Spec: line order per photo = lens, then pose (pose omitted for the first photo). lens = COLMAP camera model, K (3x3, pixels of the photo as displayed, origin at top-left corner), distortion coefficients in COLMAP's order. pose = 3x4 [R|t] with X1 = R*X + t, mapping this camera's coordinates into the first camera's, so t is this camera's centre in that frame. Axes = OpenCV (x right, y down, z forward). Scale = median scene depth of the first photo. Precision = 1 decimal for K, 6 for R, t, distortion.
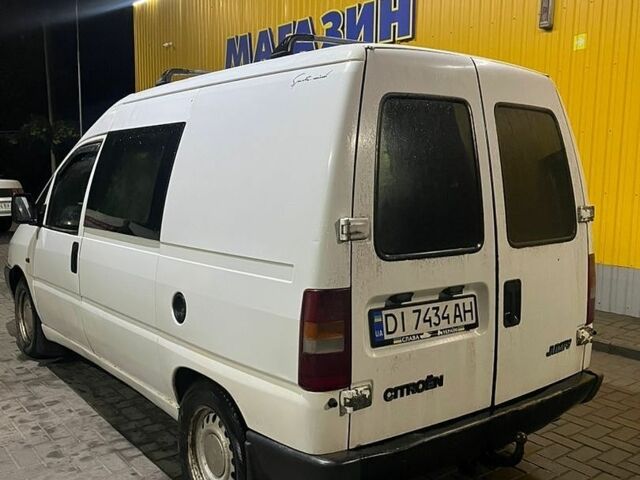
lens RADIAL K [[657.0, 0, 320.0], [0, 657.0, 240.0], [0, 0, 1]] dist [-0.008540, -0.010934]
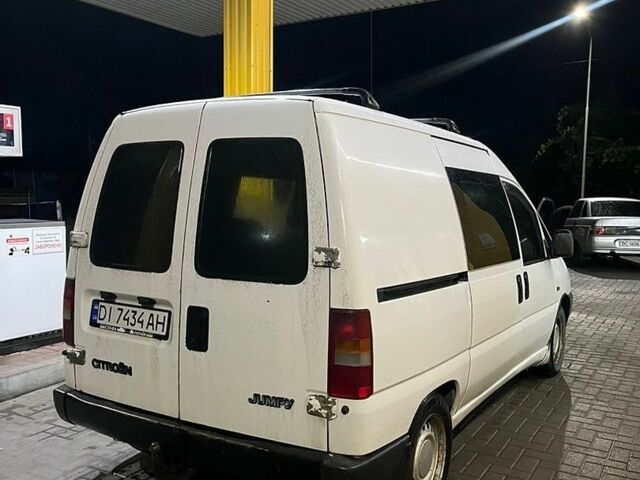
lens RADIAL K [[657.0, 0, 320.0], [0, 657.0, 240.0], [0, 0, 1]] dist [-0.008540, -0.010934]
pose [[0.358733, 0.053981, -0.931878, 1.457410], [-0.114831, 0.993296, 0.013334, -0.088913], [0.926350, 0.102225, 0.362527, 0.860601]]
